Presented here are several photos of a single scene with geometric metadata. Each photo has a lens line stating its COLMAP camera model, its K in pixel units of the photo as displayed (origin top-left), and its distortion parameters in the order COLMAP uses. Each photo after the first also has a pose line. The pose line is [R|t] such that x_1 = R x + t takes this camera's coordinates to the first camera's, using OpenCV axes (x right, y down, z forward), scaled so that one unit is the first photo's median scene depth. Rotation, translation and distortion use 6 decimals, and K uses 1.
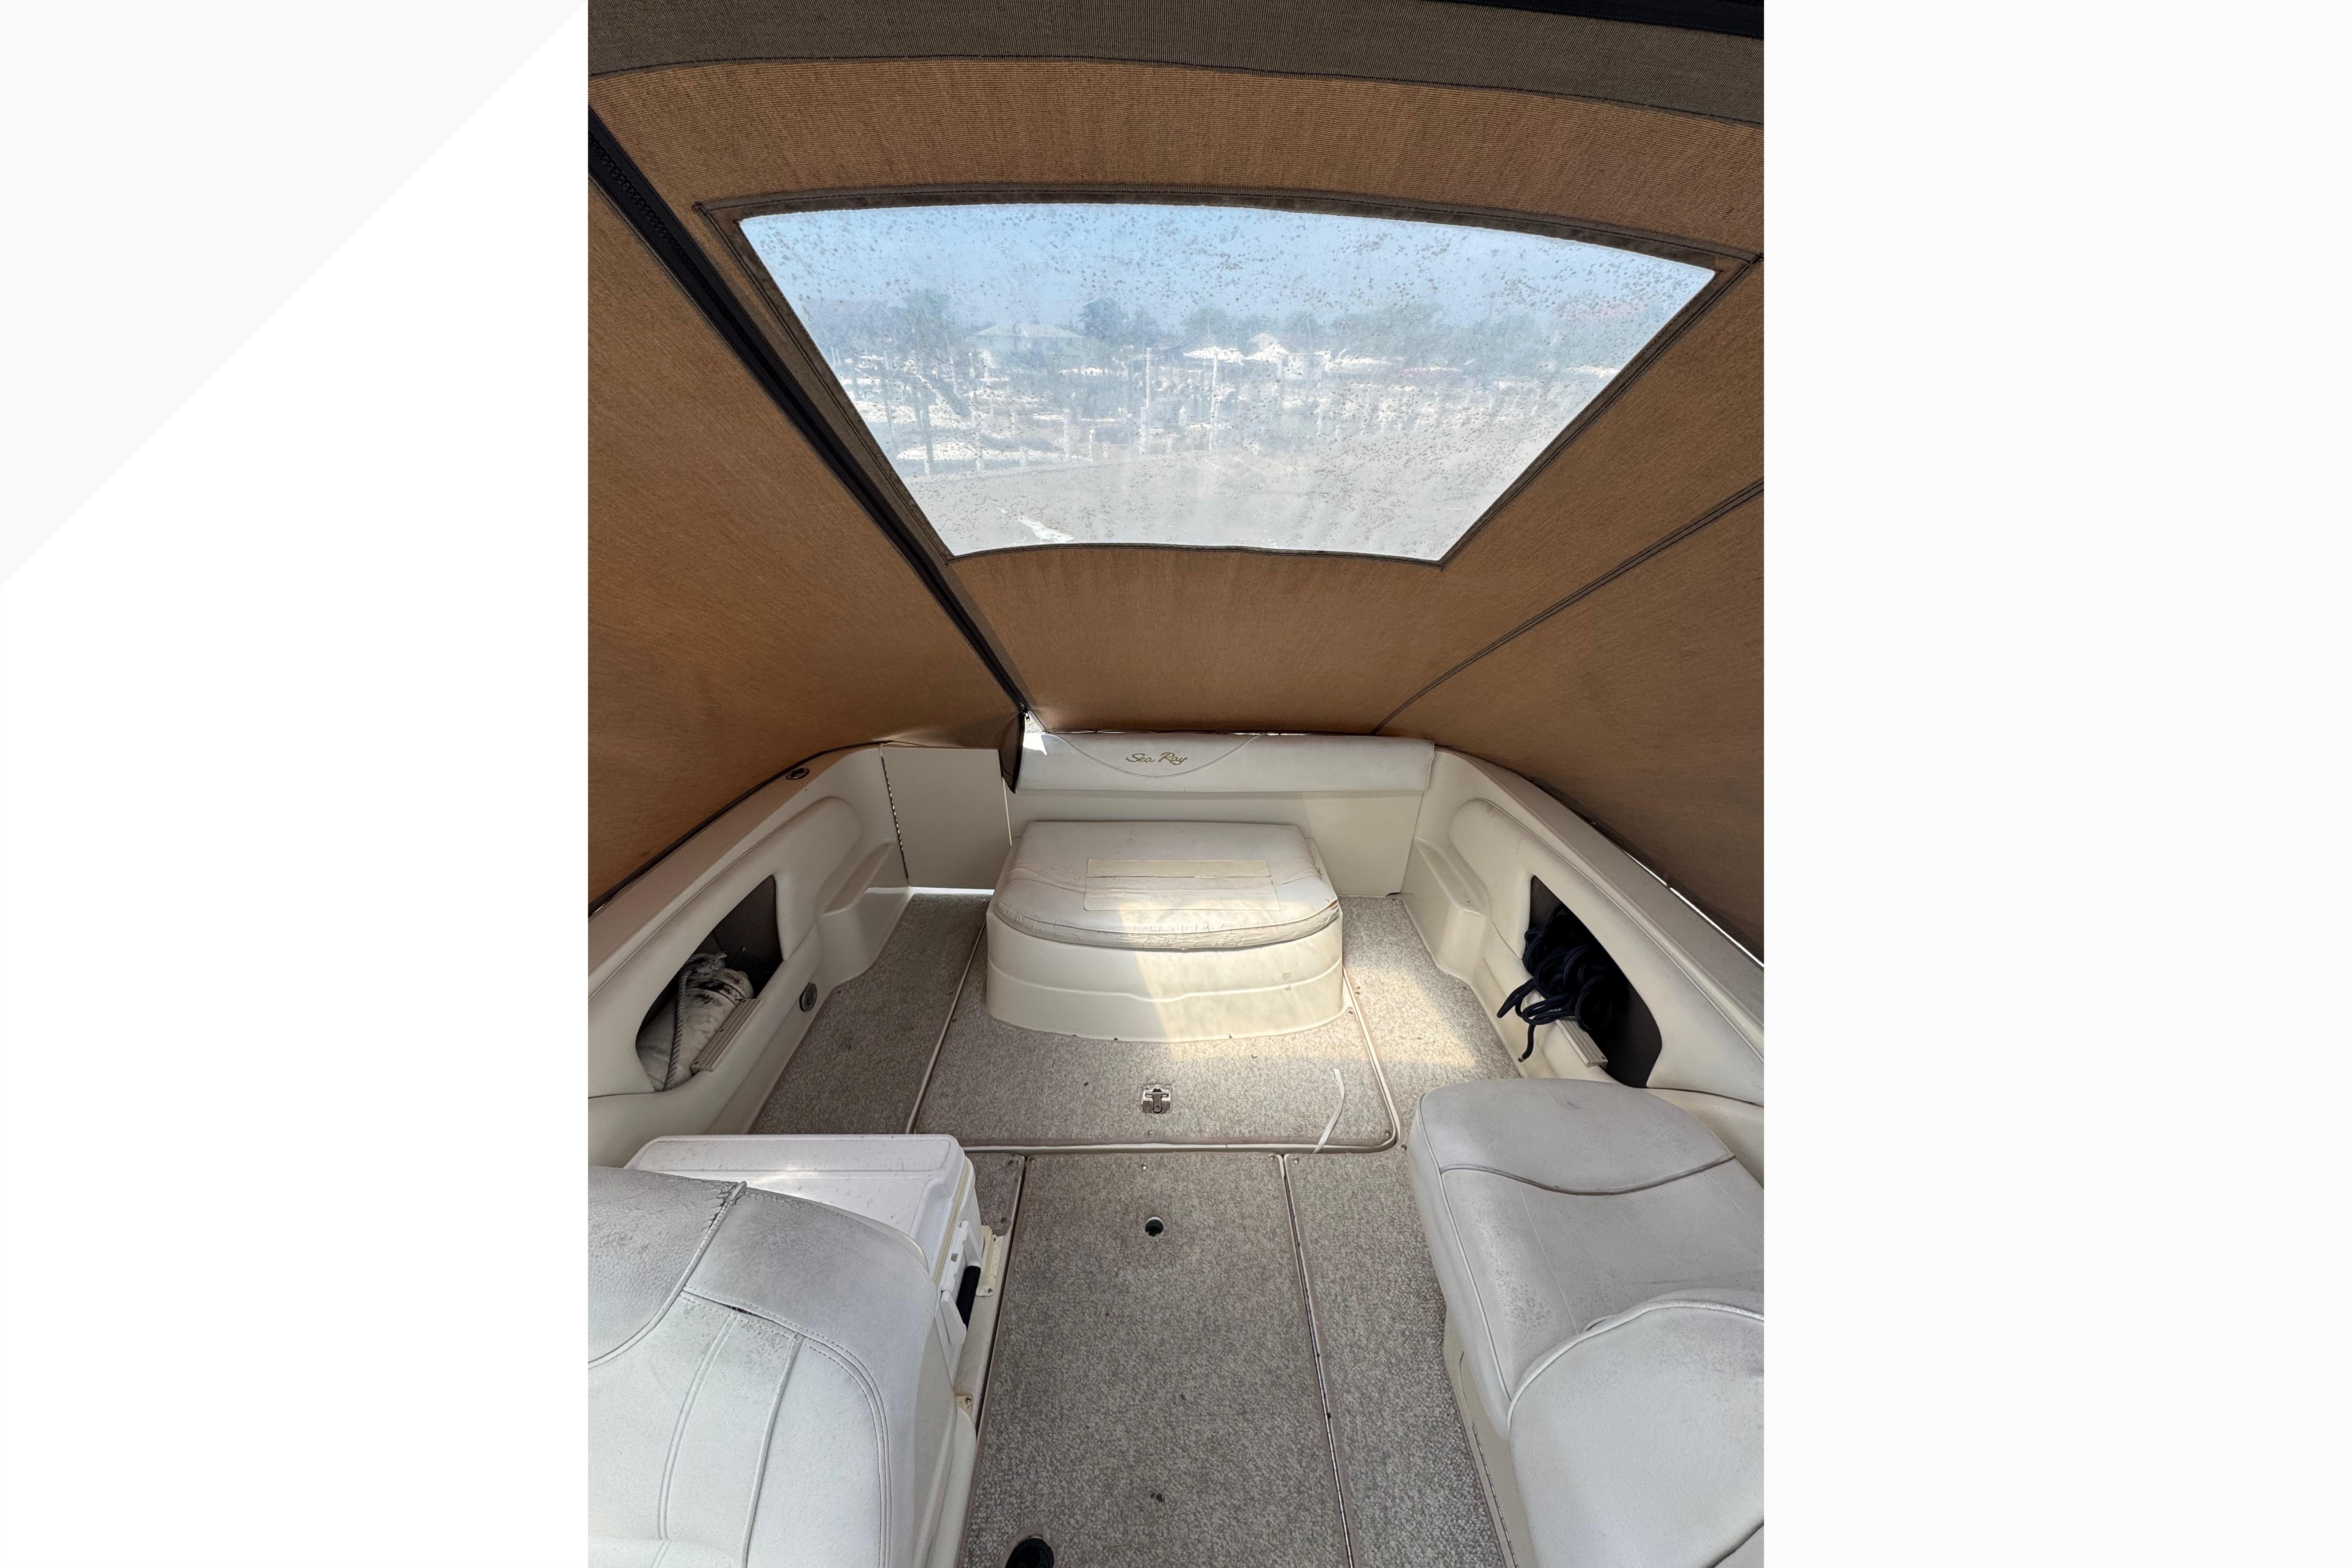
lens RADIAL K [[698.0, 0, 1176.0], [0, 698.0, 784.0], [0, 0, 1]] dist [-0.002548, -0.000109]
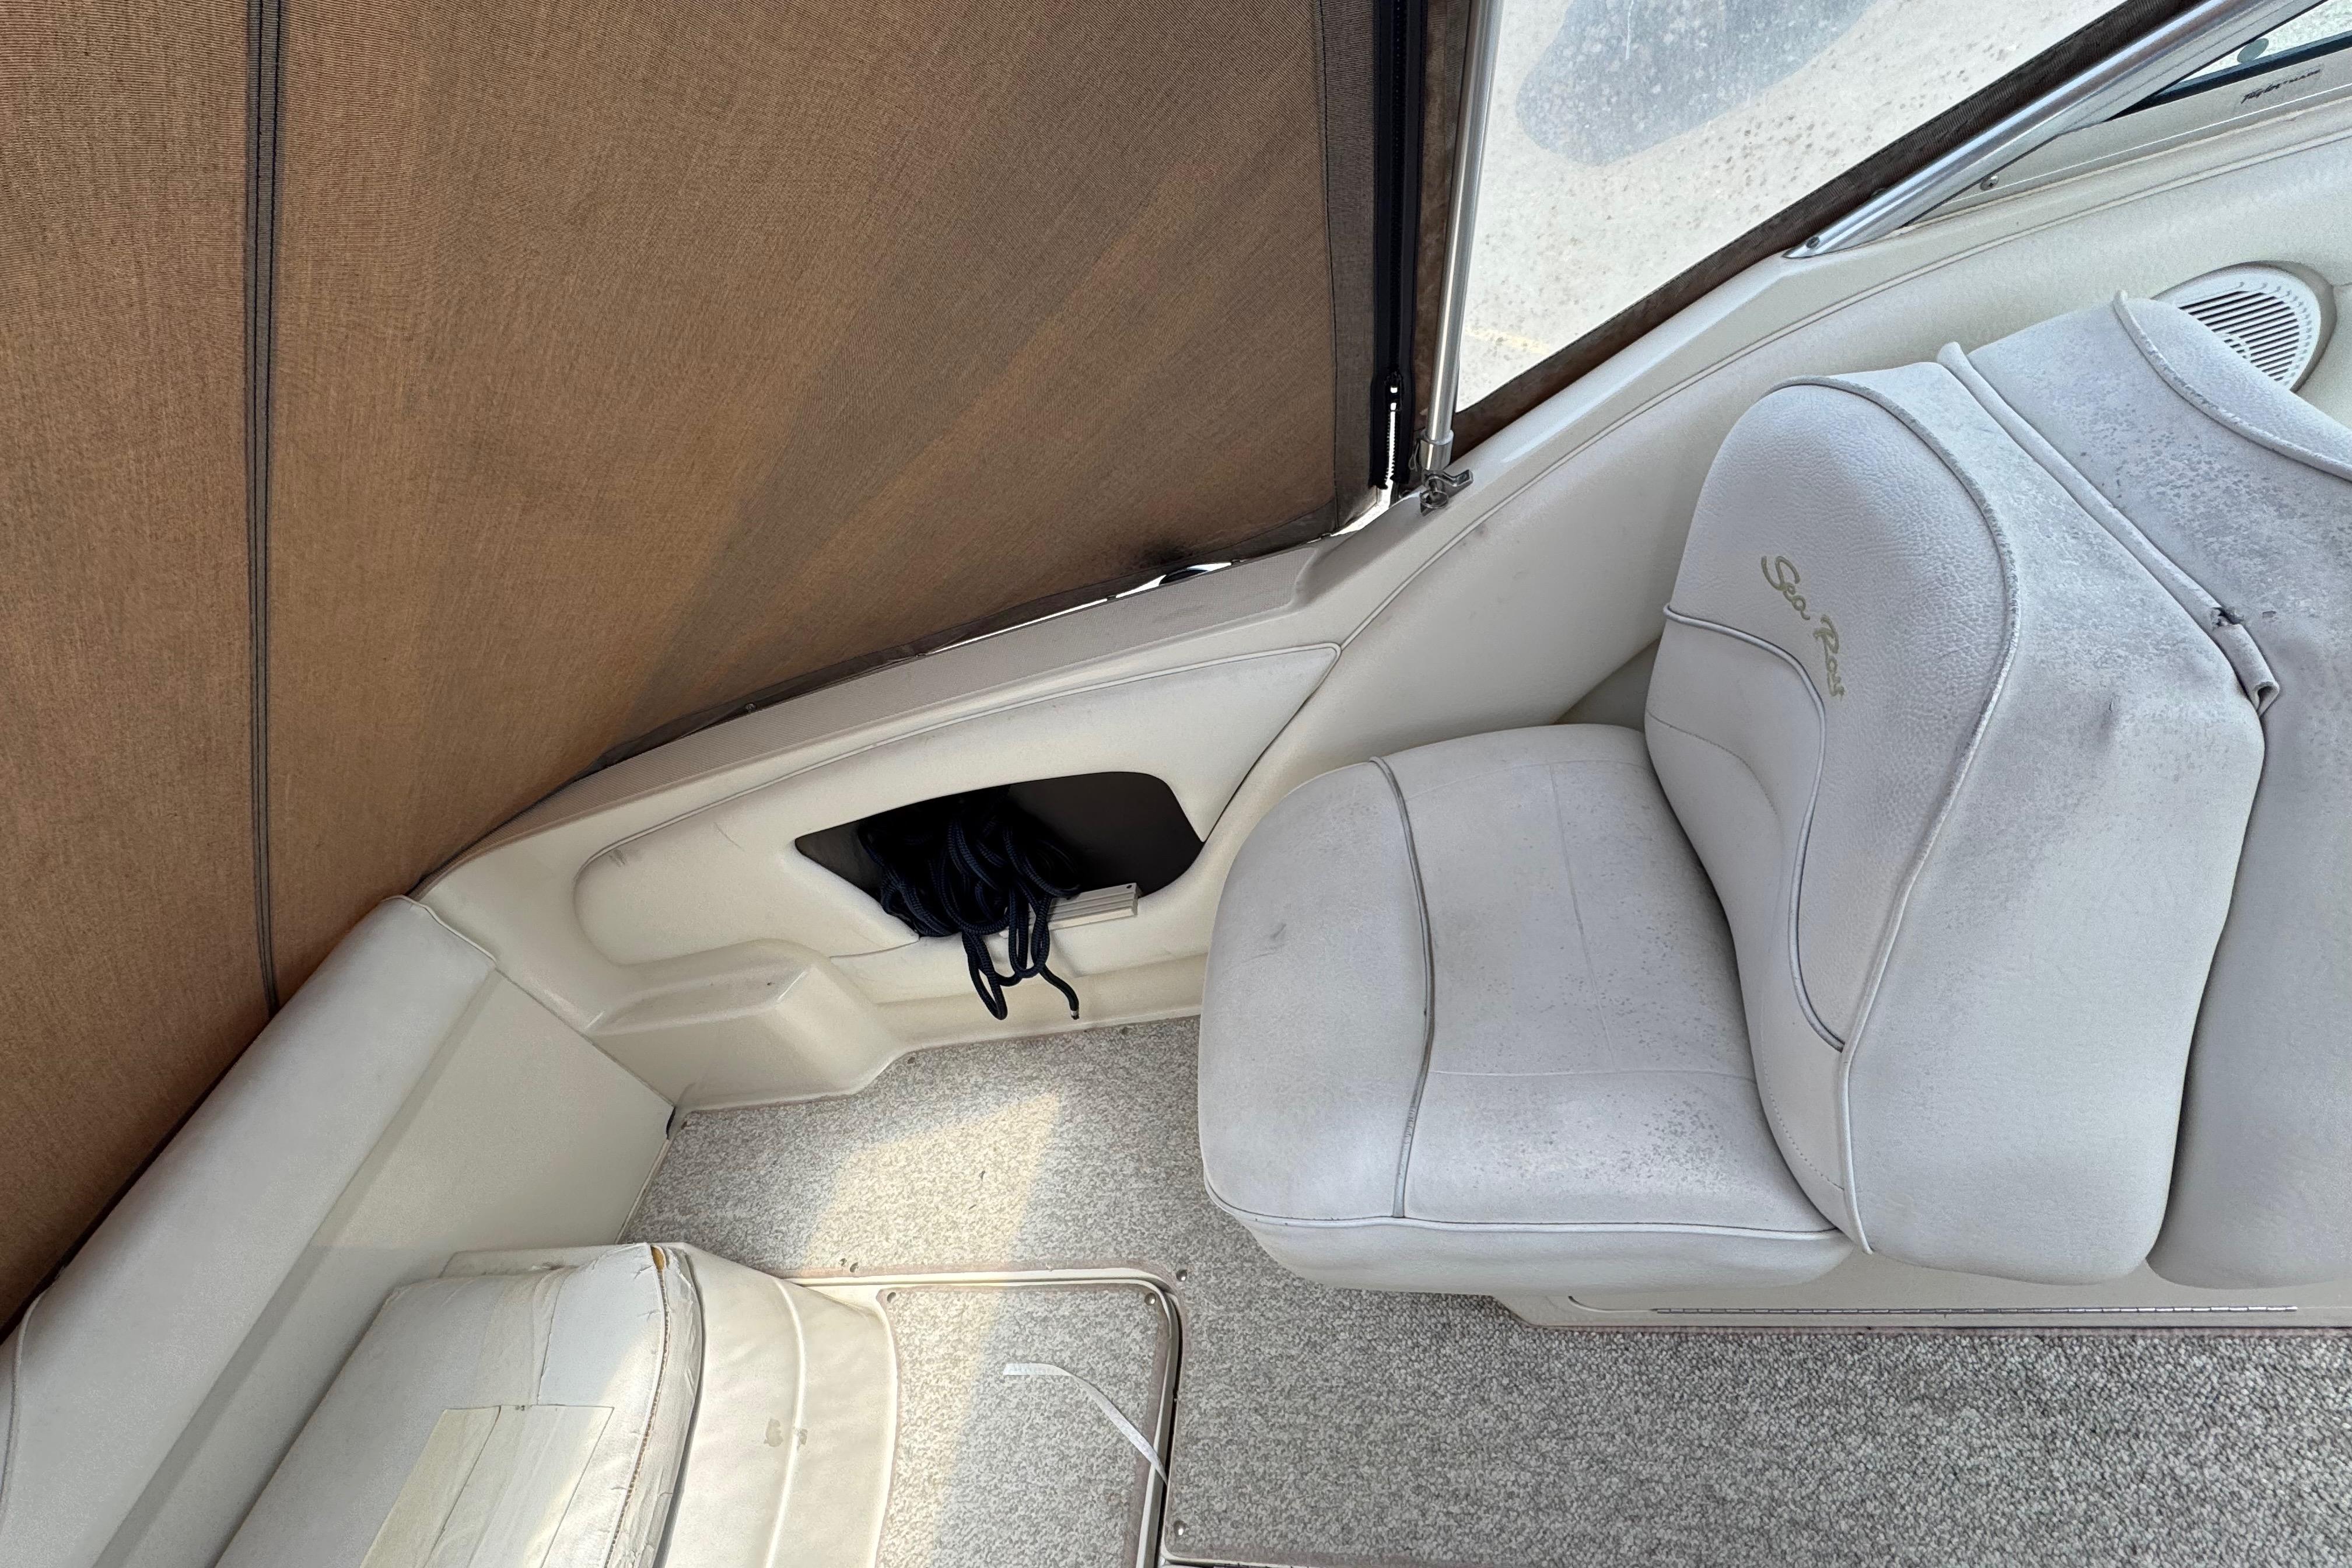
lens RADIAL K [[1055.5, 0, 1176.0], [0, 1055.5, 784.0], [0, 0, 1]] dist [-0.000619, -0.000098]
pose [[0.136883, -0.725590, 0.674375, 0.054803], [0.749143, 0.521242, 0.408768, -0.000704], [-0.648111, 0.449250, 0.614920, 0.324658]]
